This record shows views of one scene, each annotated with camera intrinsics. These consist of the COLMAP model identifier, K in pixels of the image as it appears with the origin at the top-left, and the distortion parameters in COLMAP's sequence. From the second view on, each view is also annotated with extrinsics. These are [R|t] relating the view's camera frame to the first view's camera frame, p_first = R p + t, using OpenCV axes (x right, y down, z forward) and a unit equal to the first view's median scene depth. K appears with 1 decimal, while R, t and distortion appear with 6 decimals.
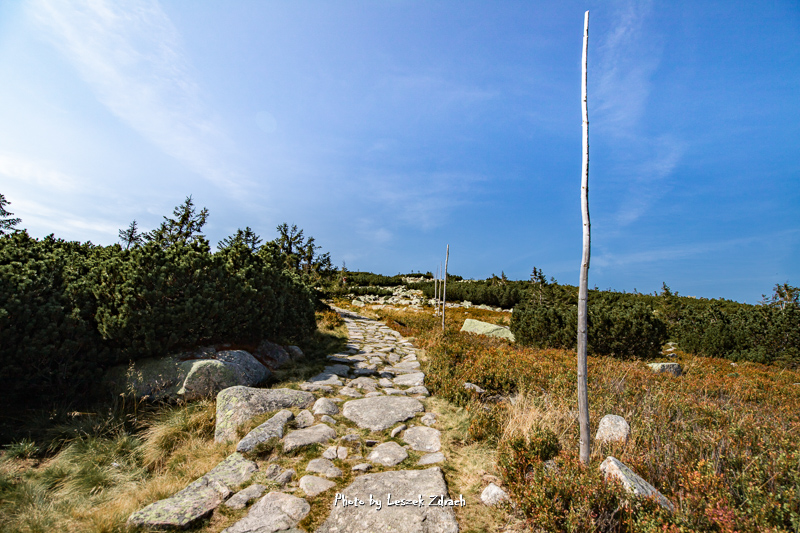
lens RADIAL K [[347.4, 0, 399.5], [0, 347.4, 267.1], [0, 0, 1]] dist [0.000020, 0.000000]
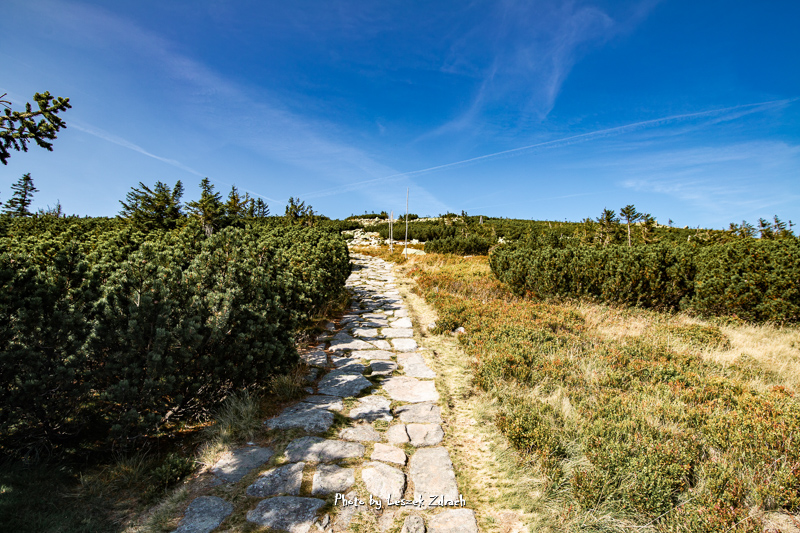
lens RADIAL K [[431.9, 0, 400.0], [0, 431.9, 266.8], [0, 0, 1]] dist [-0.000319, -0.000003]
pose [[0.991087, -0.068933, 0.113997, -0.029836], [0.051038, 0.986900, 0.153050, -0.030781], [-0.123053, -0.145867, 0.981621, -0.366114]]
